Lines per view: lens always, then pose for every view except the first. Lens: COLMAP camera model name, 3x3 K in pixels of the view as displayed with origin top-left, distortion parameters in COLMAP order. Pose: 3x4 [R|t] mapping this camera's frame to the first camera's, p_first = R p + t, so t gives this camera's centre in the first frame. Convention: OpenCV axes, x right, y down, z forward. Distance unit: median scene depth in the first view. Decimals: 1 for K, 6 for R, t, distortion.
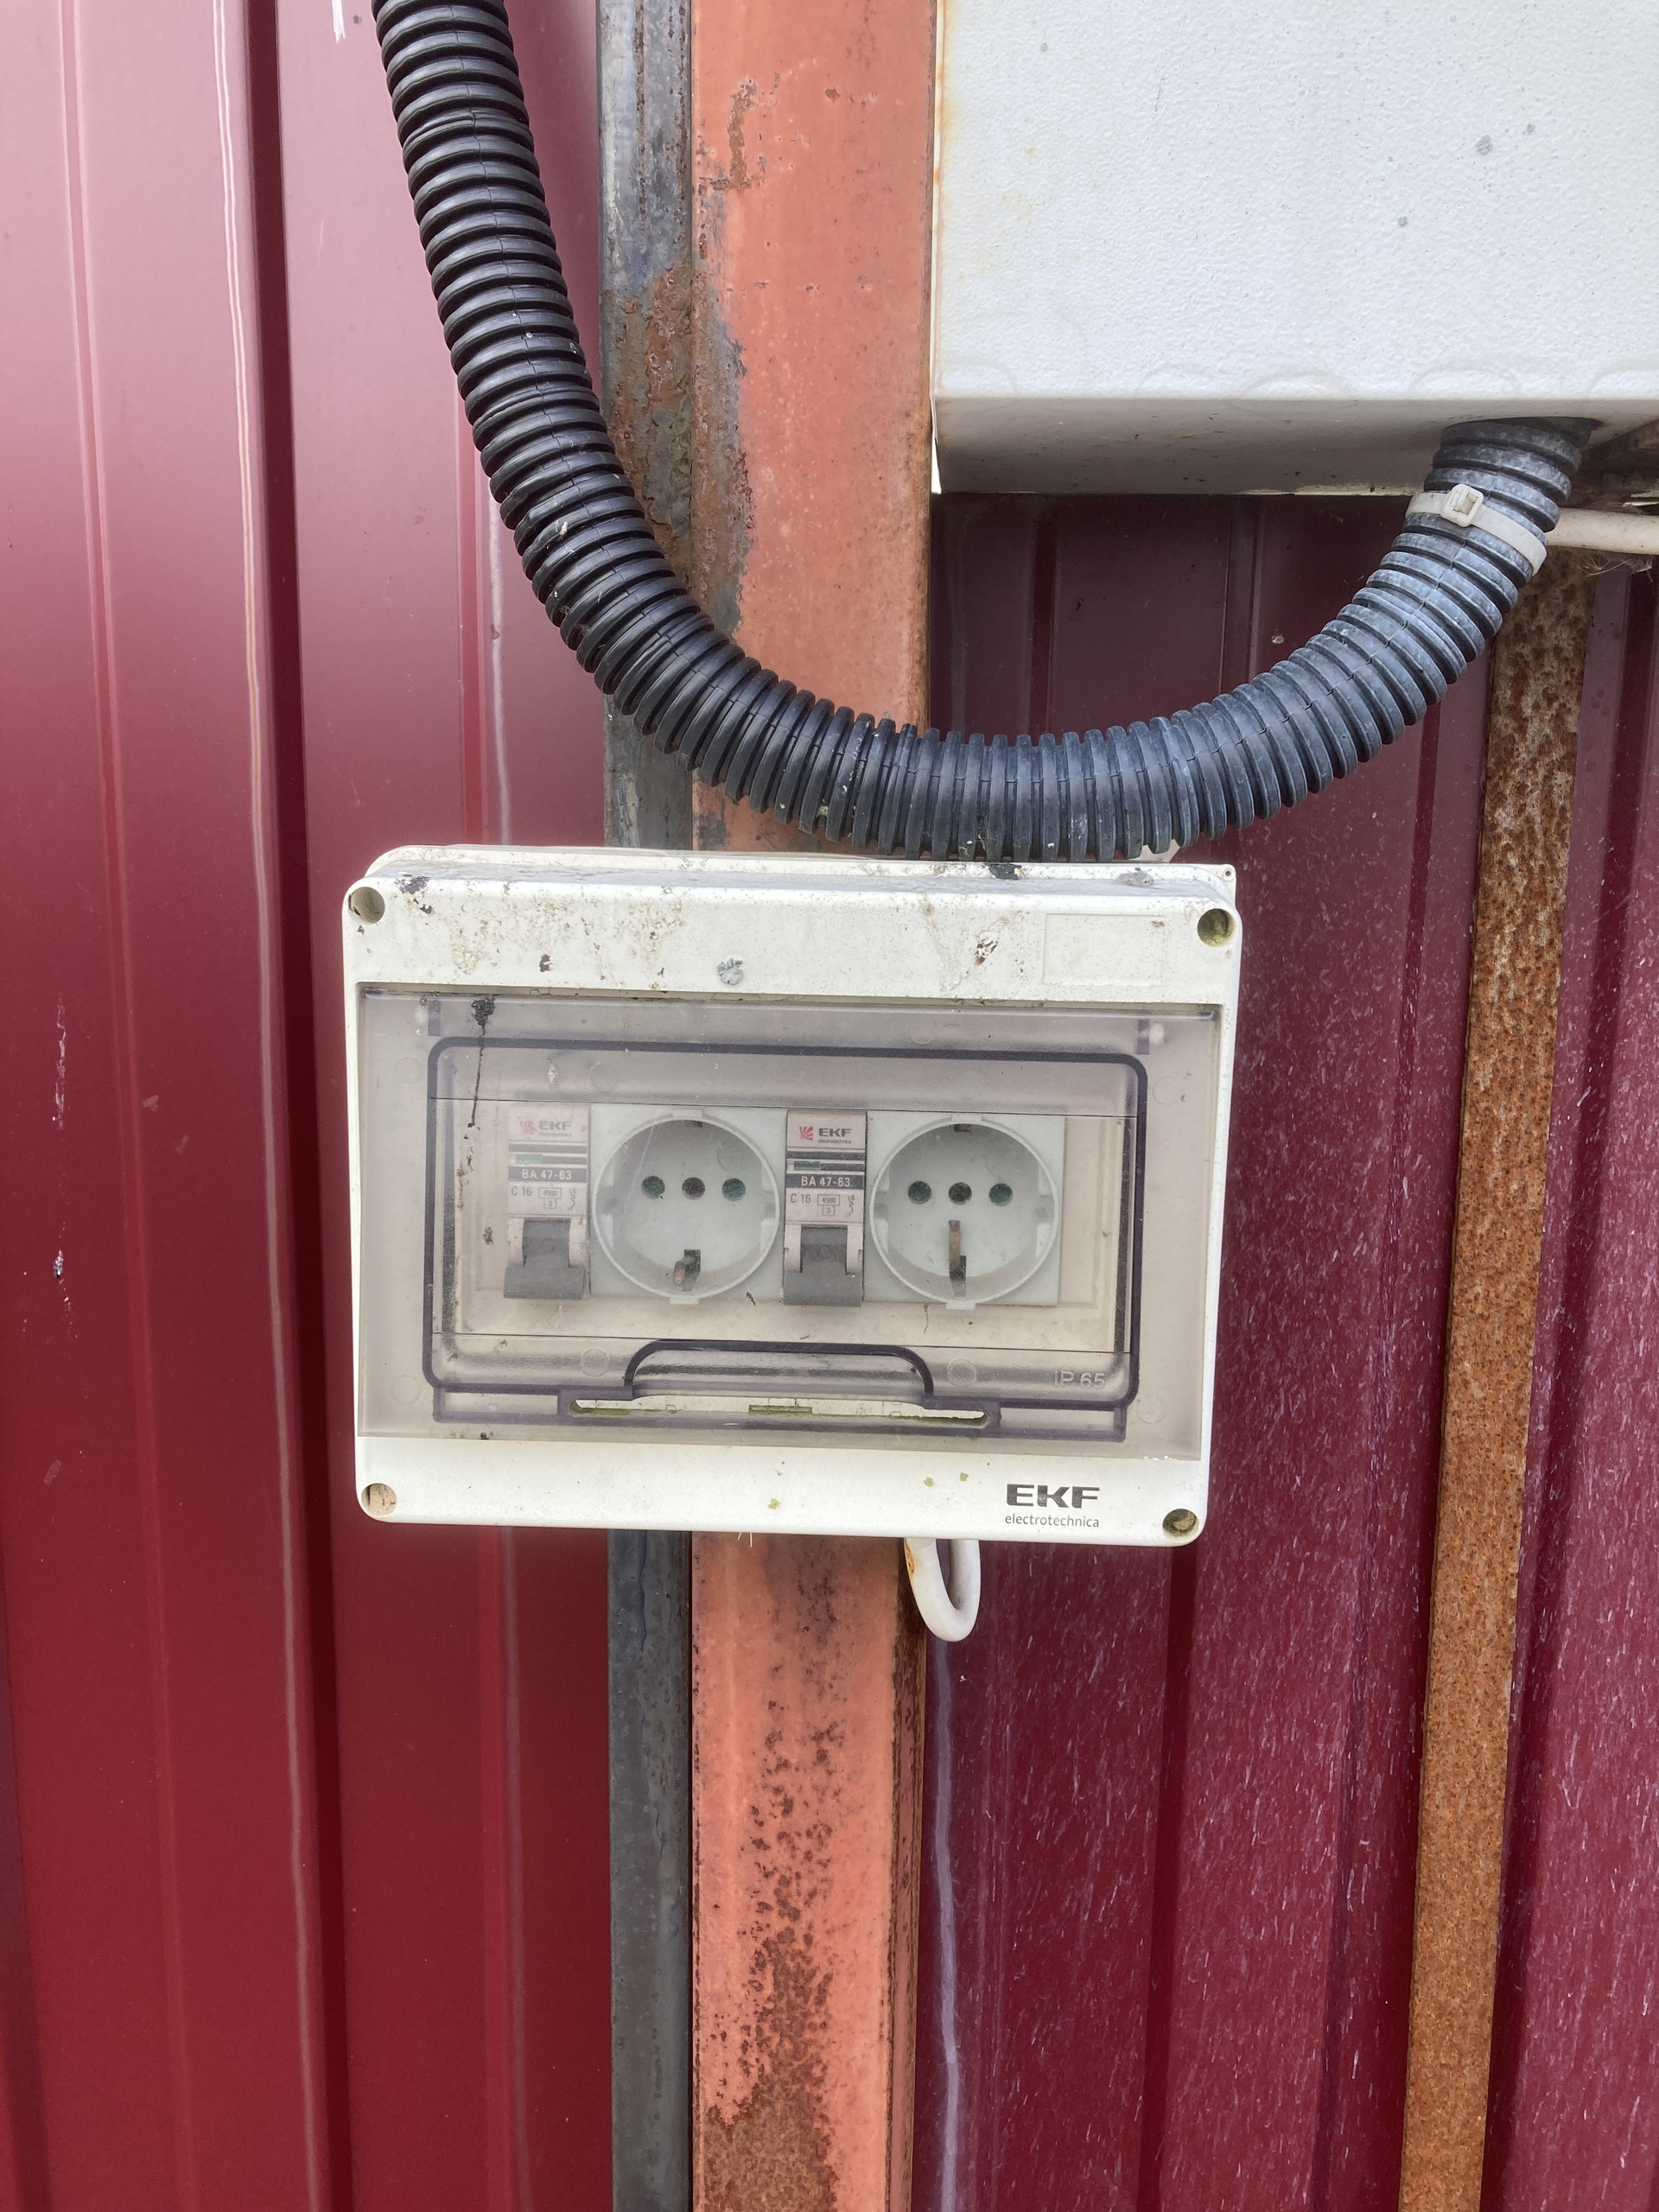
lens RADIAL K [[1963.8, 0, 829.5], [0, 1963.8, 1106.0], [0, 0, 1]] dist [0.084530, -0.087785]
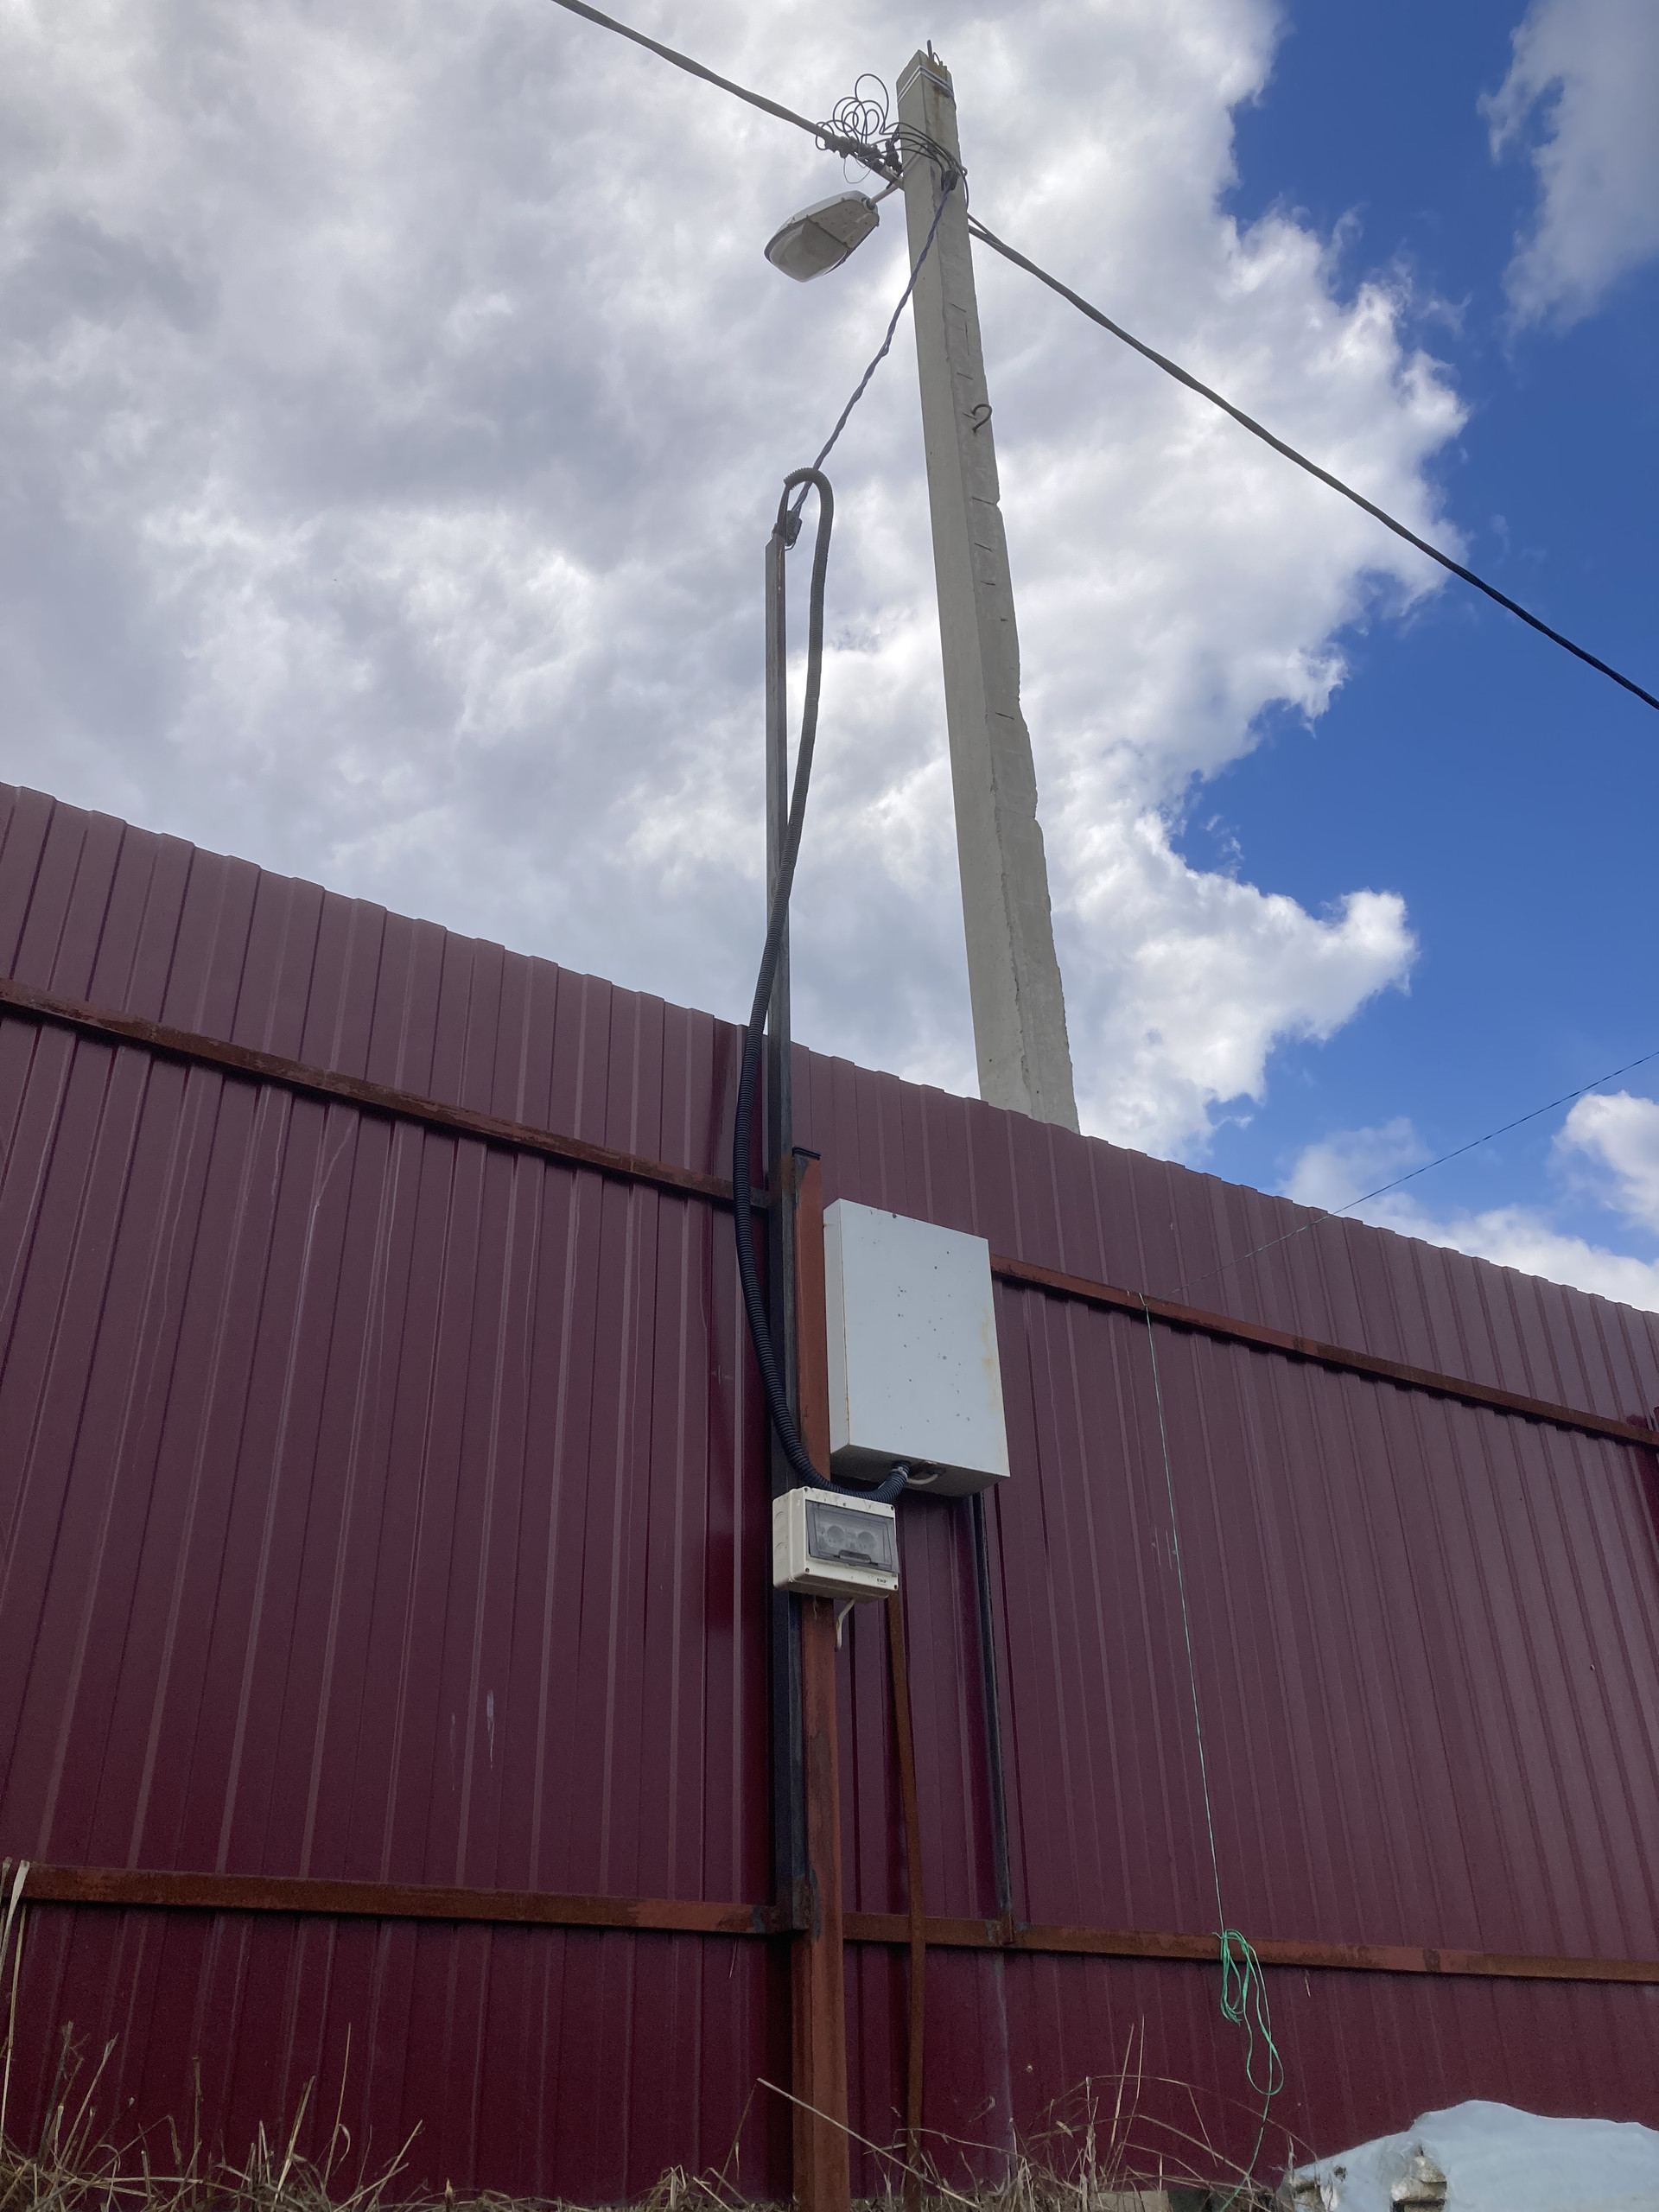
lens RADIAL K [[1963.8, 0, 829.5], [0, 1963.8, 1106.0], [0, 0, 1]] dist [0.084530, -0.087785]
pose [[0.805634, 0.254184, 0.535111, -3.420059], [0.166482, 0.769731, -0.616278, 2.577712], [-0.568539, 0.585581, 0.577805, -3.219103]]
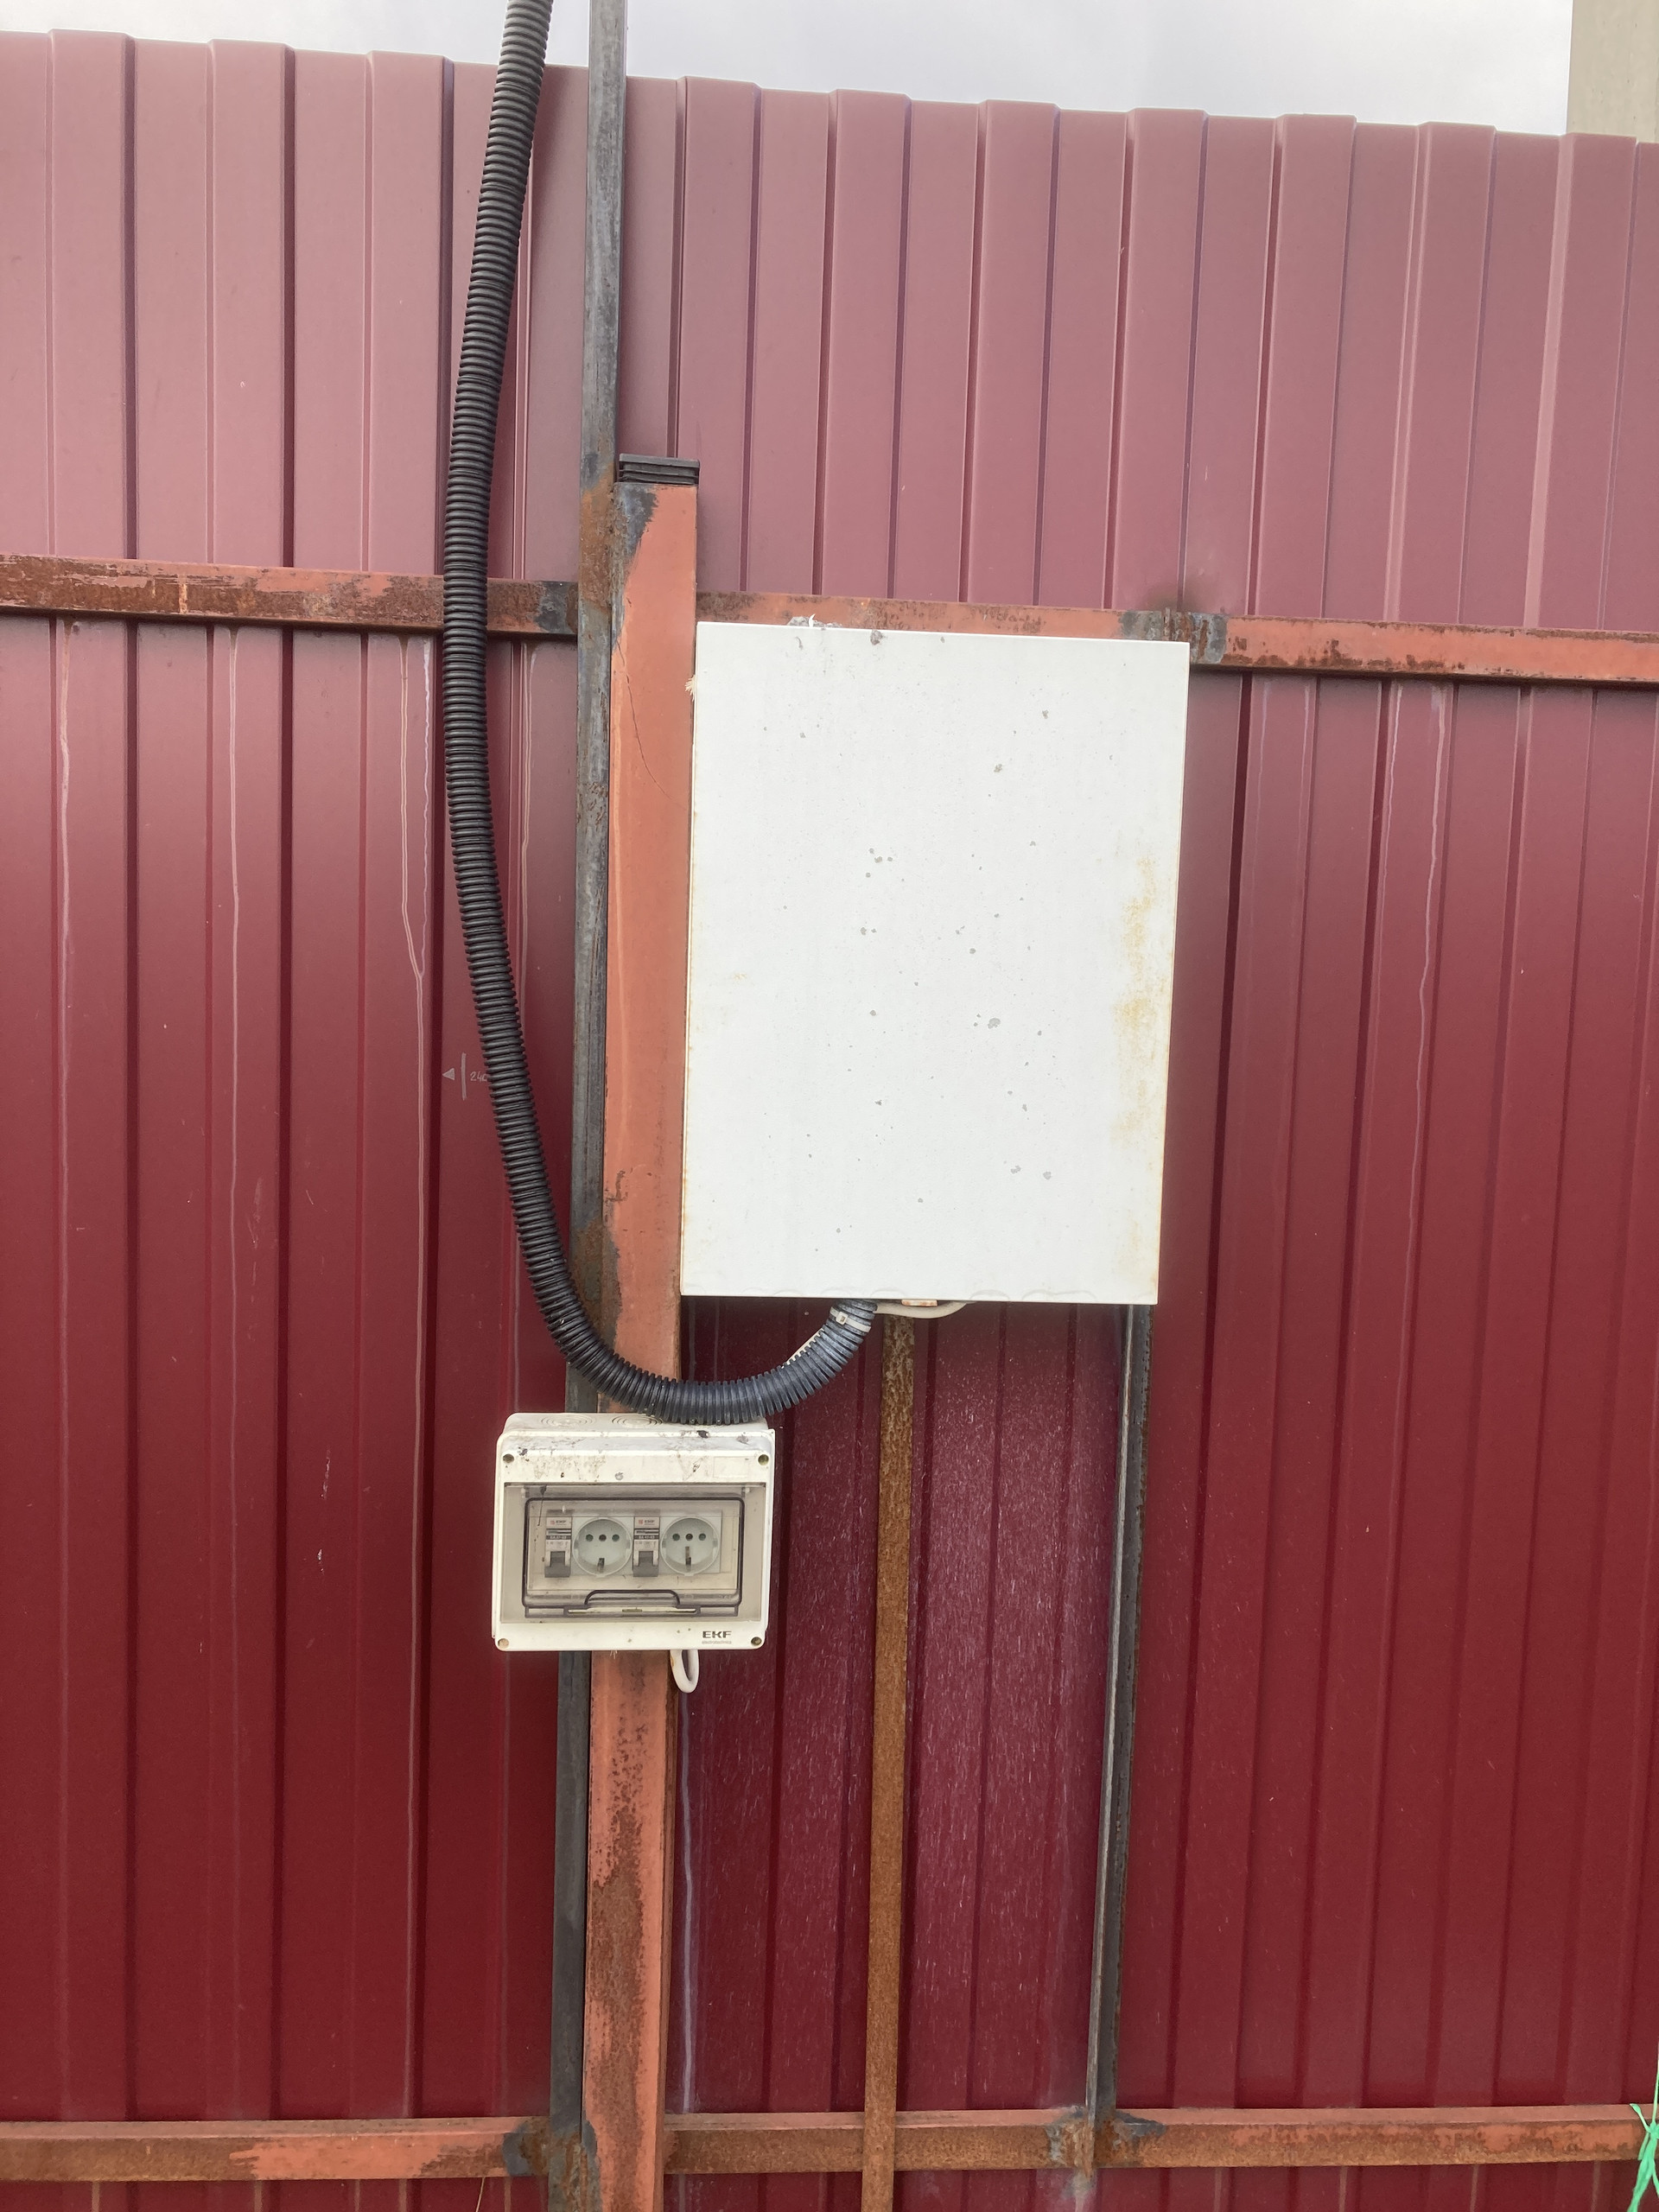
lens RADIAL K [[1963.8, 0, 829.5], [0, 1963.8, 1106.0], [0, 0, 1]] dist [0.084530, -0.087785]
pose [[0.992118, -0.000380, 0.125304, -0.083083], [0.010122, 0.996970, -0.077122, -0.314550], [-0.124895, 0.077782, 0.989116, -1.740802]]
